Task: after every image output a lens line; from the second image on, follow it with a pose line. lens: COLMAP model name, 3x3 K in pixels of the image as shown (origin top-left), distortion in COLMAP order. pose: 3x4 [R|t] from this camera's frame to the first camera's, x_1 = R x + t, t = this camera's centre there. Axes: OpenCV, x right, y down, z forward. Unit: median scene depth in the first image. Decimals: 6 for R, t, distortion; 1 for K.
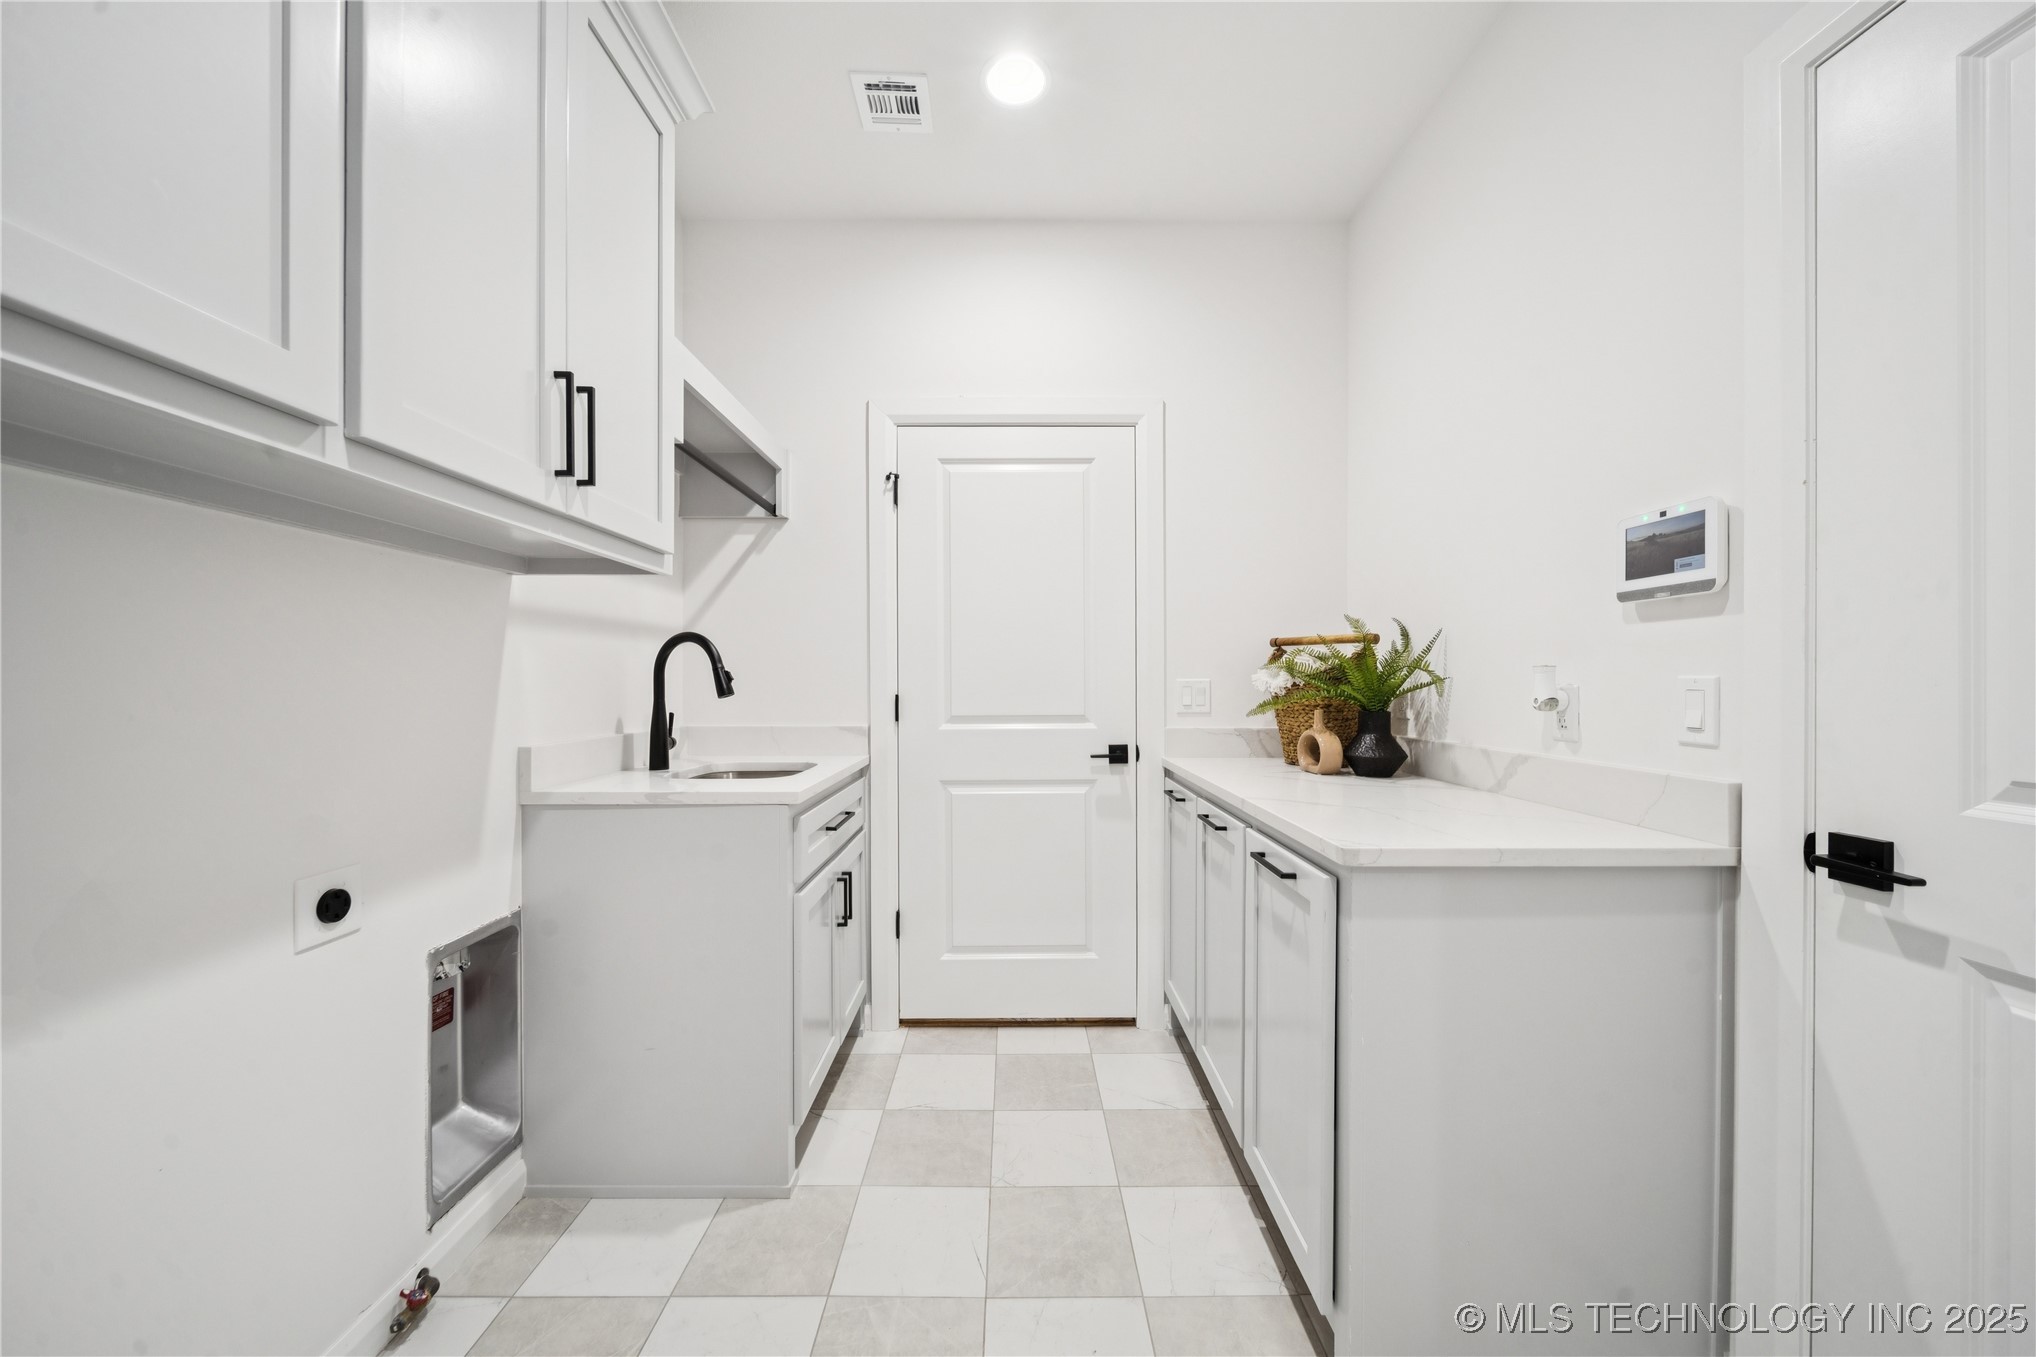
lens RADIAL K [[714.5, 0, 1016.5], [0, 714.5, 681.4], [0, 0, 1]] dist [0.000811, -0.001880]
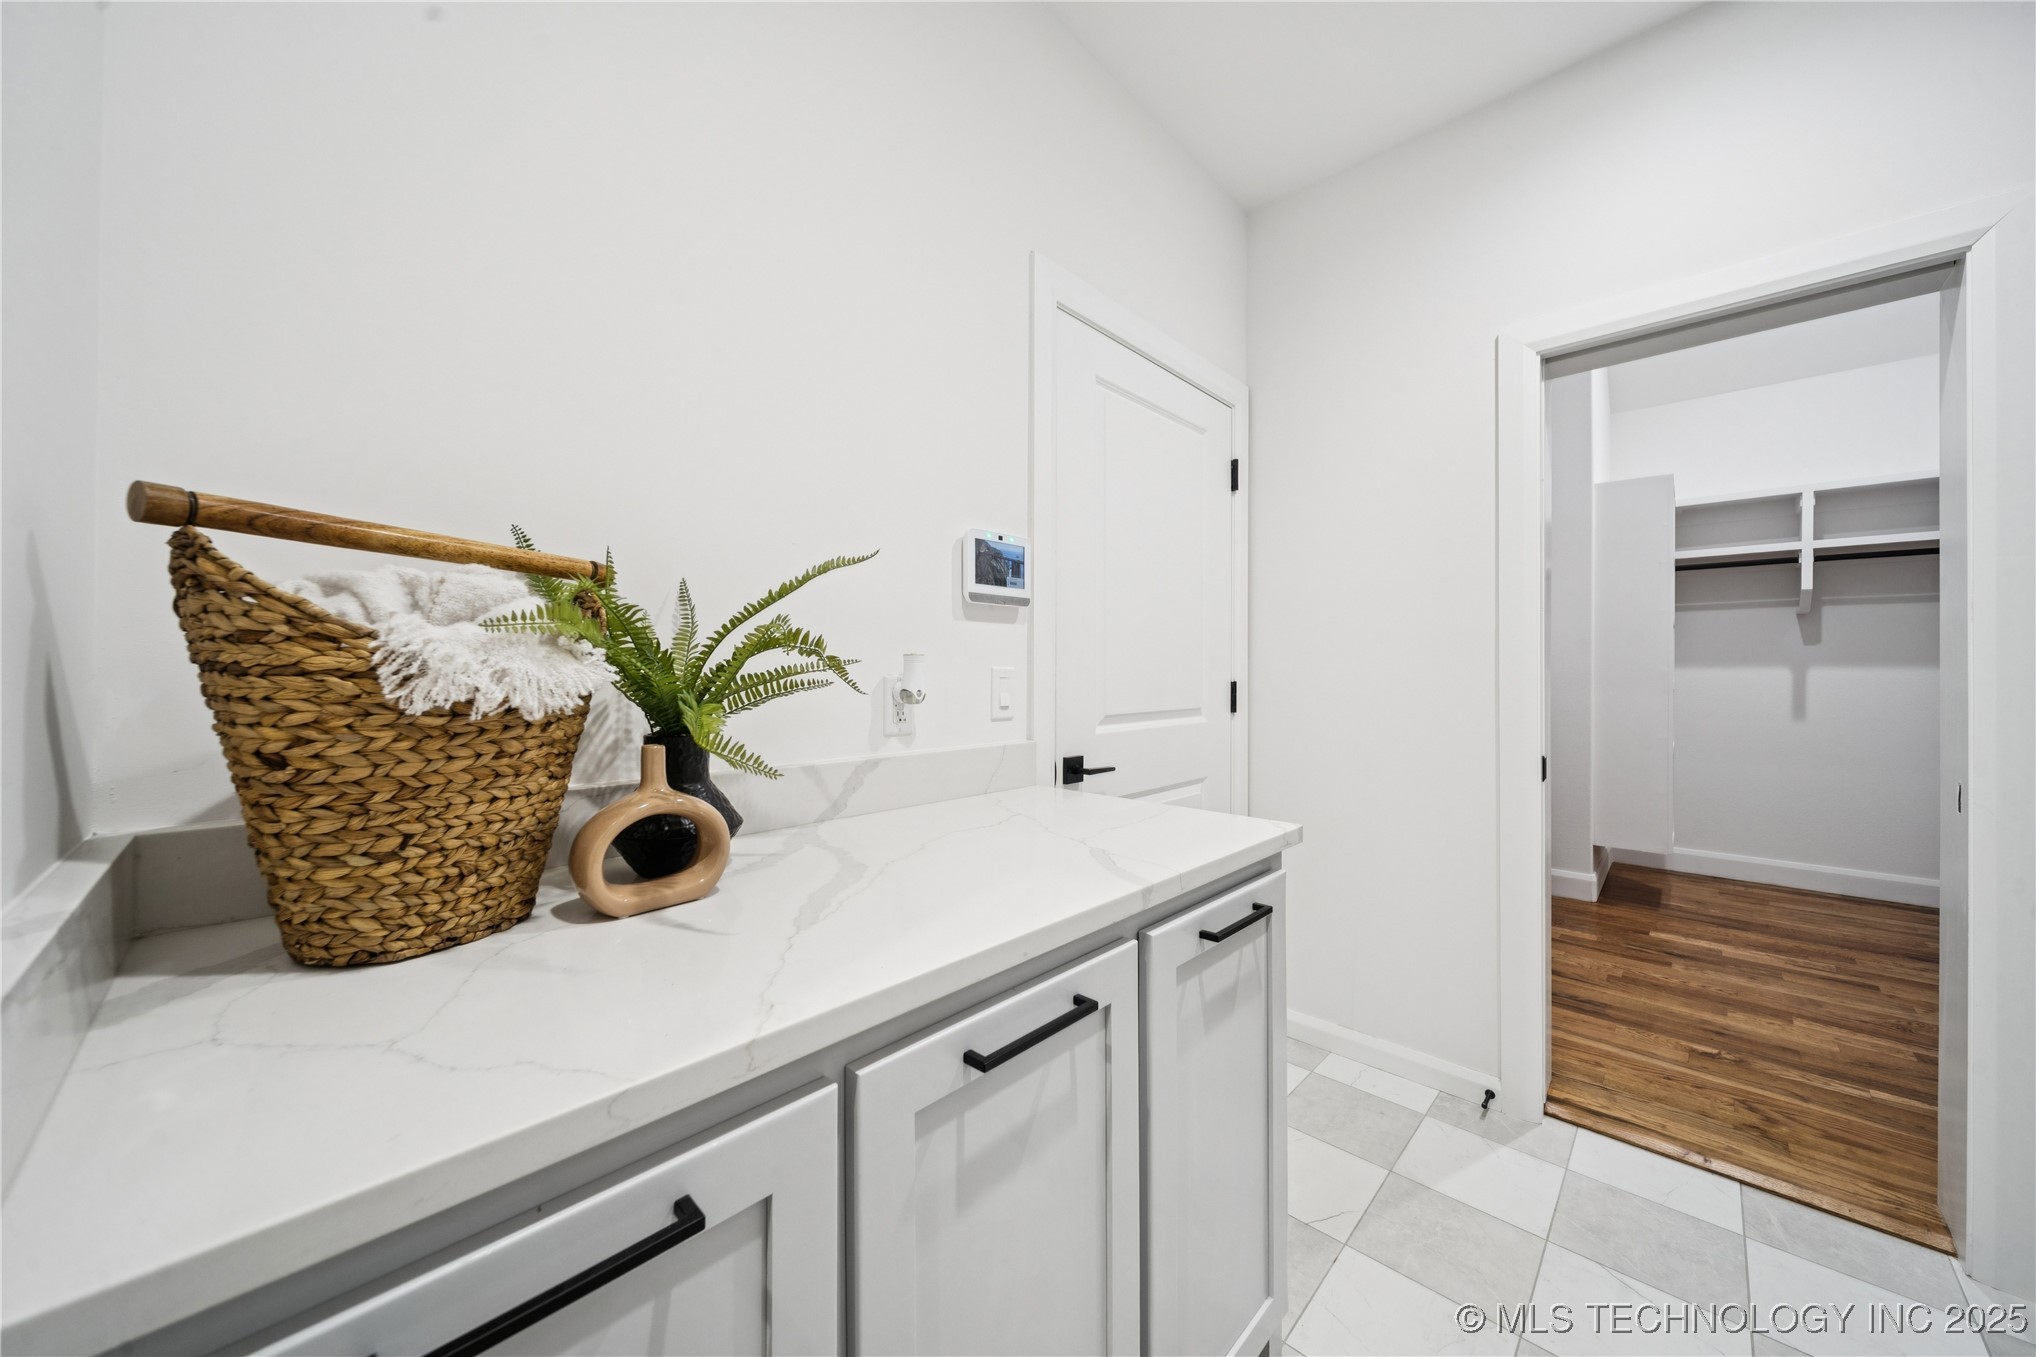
lens RADIAL K [[714.5, 0, 1016.5], [0, 714.5, 681.4], [0, 0, 1]] dist [0.000811, -0.001880]
pose [[-0.723409, -0.006680, 0.690388, 0.015903], [0.000632, 0.999946, 0.010336, 0.004032], [-0.690420, 0.007914, -0.723366, 1.770535]]
